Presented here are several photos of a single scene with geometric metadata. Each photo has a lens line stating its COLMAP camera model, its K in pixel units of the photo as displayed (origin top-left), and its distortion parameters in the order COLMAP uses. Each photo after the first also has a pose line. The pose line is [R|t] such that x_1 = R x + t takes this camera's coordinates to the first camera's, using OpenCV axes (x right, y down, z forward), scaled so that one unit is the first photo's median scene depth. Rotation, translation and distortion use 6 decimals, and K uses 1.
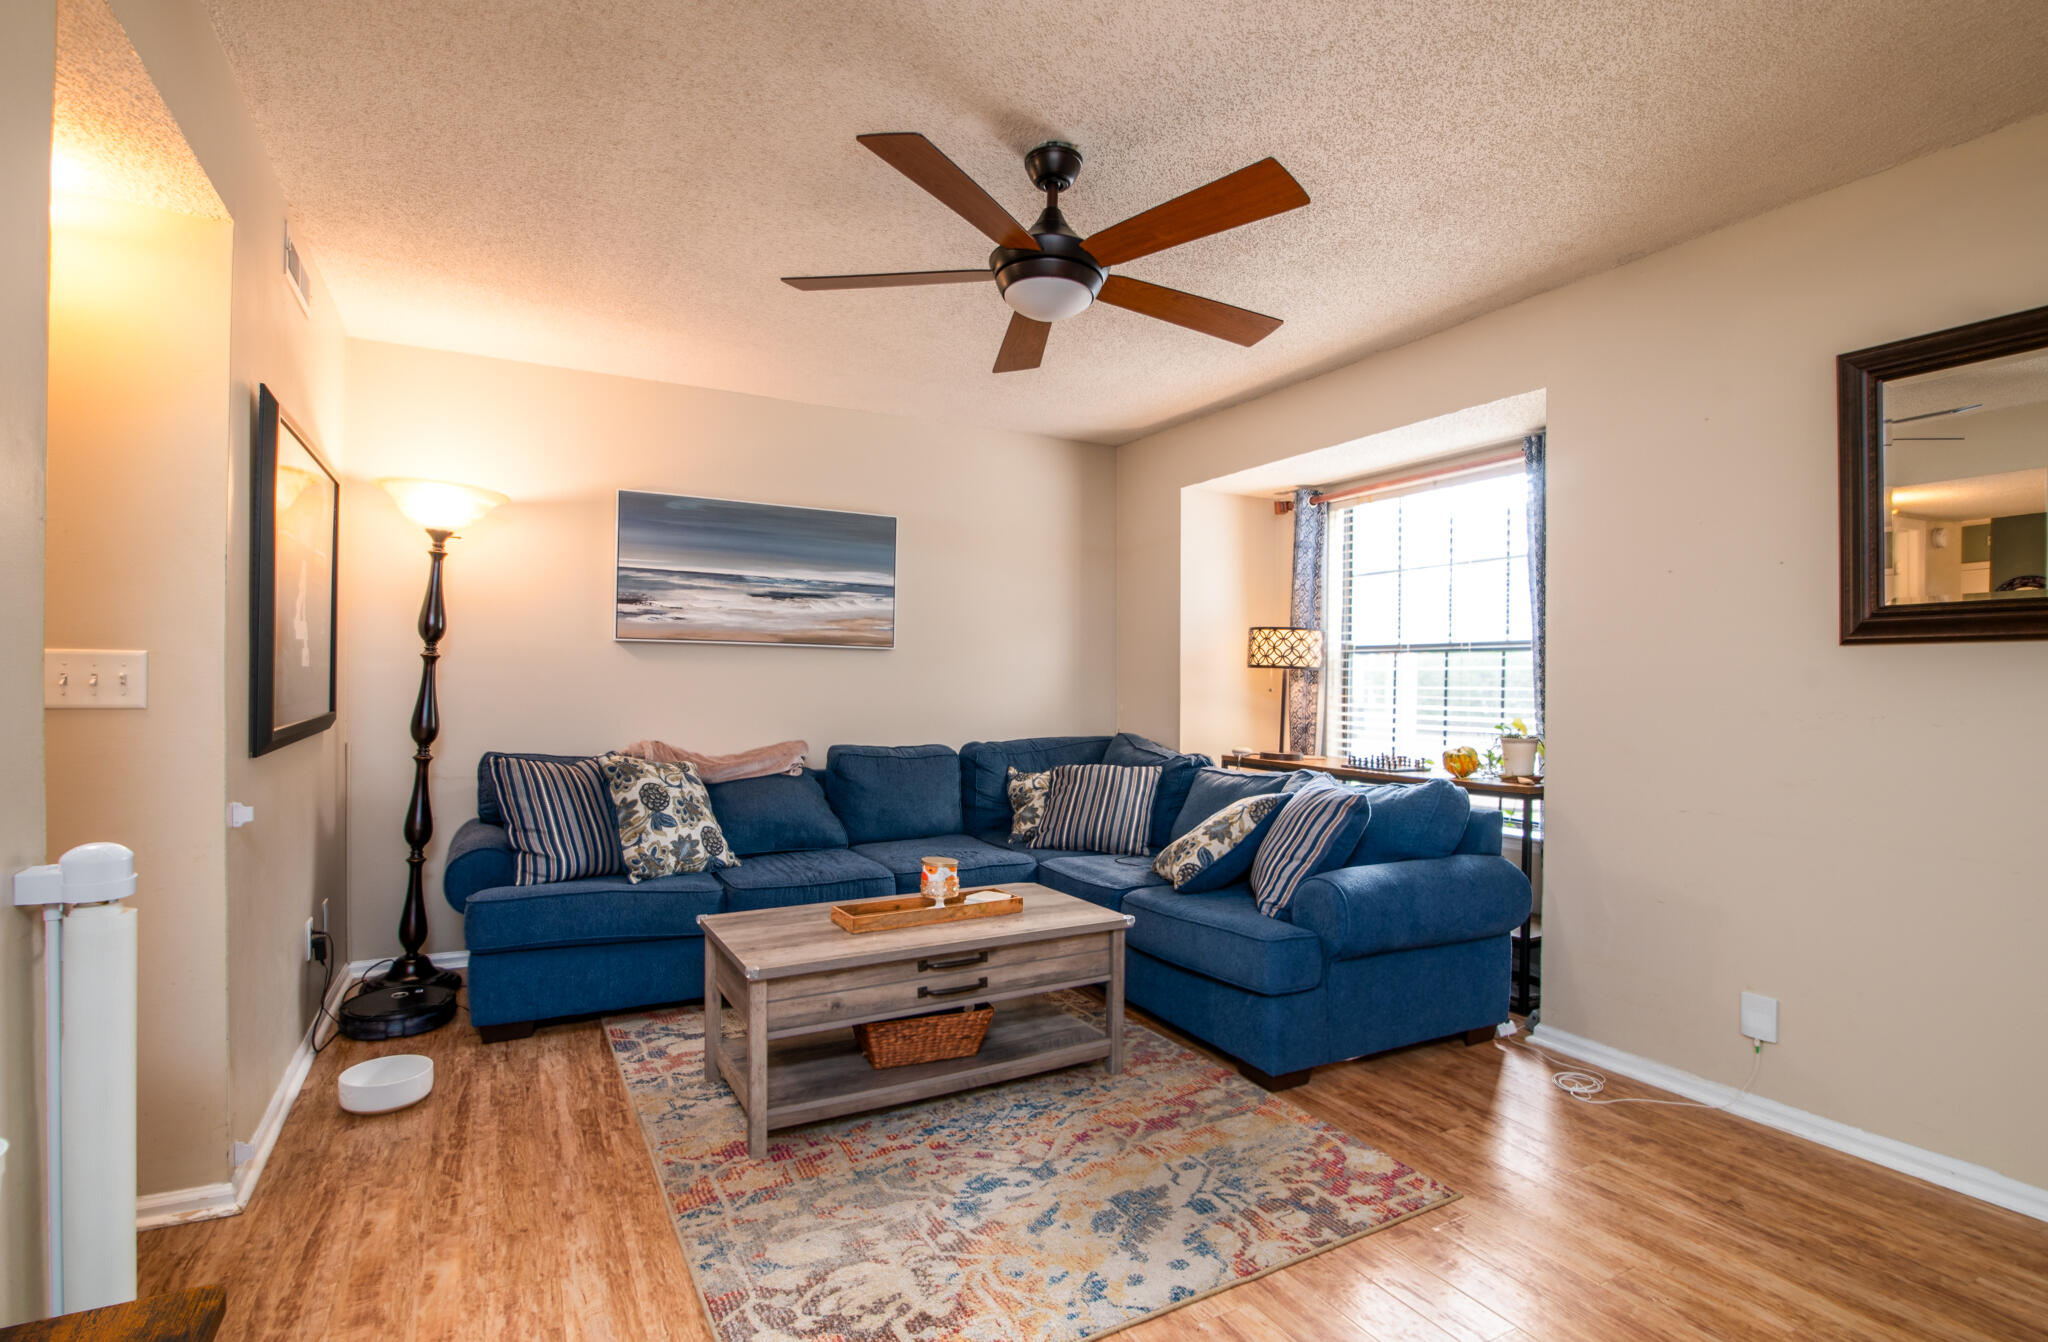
lens RADIAL K [[968.3, 0, 1026.1], [0, 968.3, 673.3], [0, 0, 1]] dist [-0.001618, -0.000039]
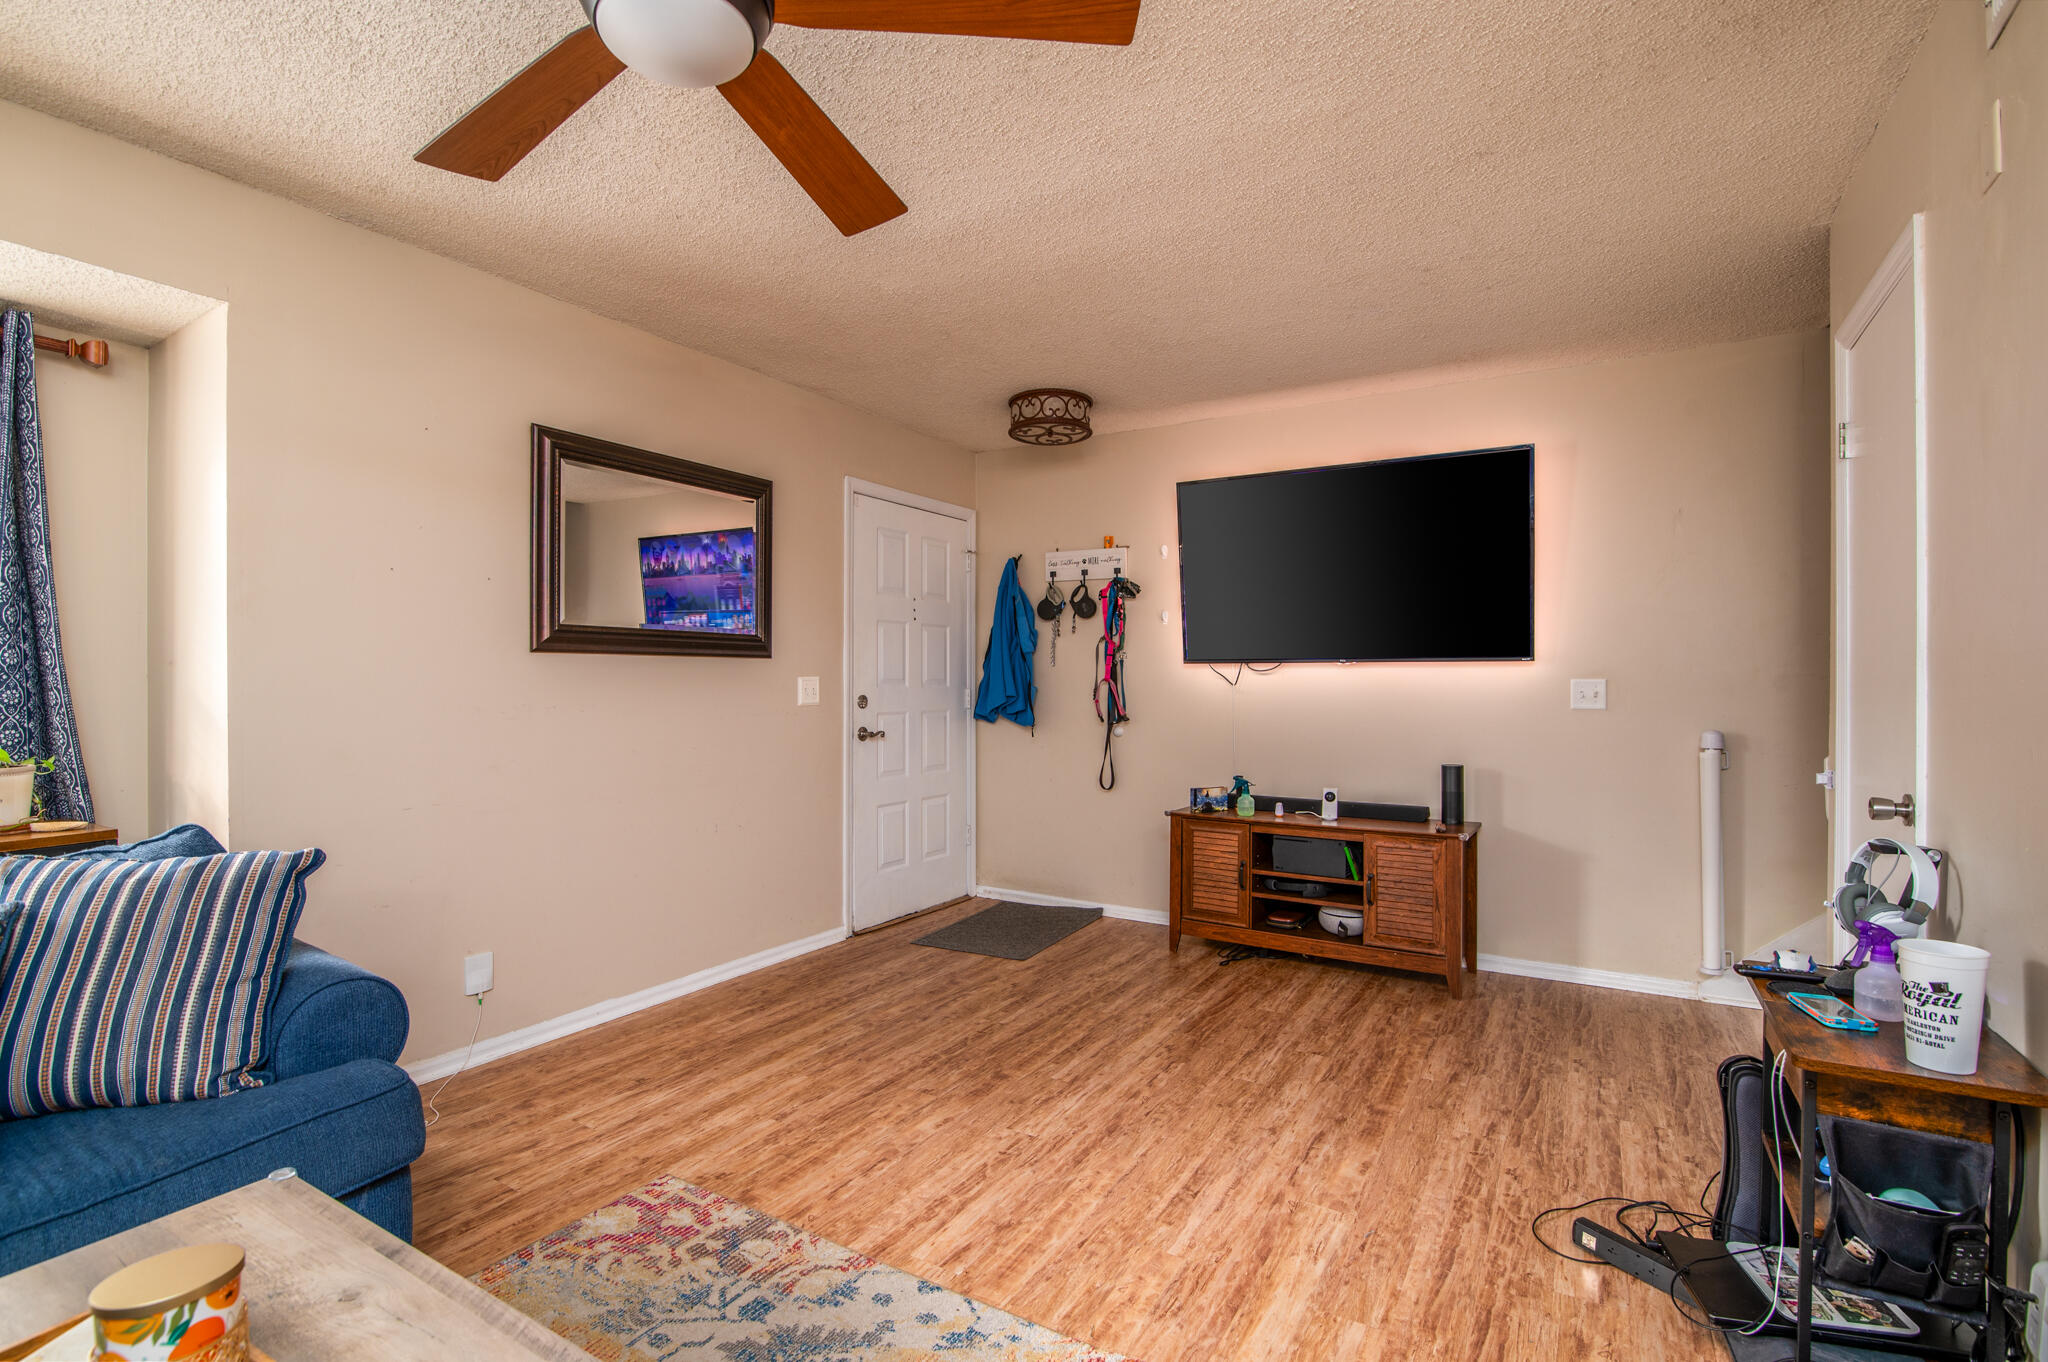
lens RADIAL K [[937.3, 0, 1028.8], [0, 937.3, 683.7], [0, 0, 1]] dist [-0.018053, -0.000345]
pose [[-0.495465, -0.008492, 0.868587, -0.621191], [-0.012707, 0.999916, 0.002527, 0.001872], [-0.868535, -0.009785, -0.495531, 1.181282]]
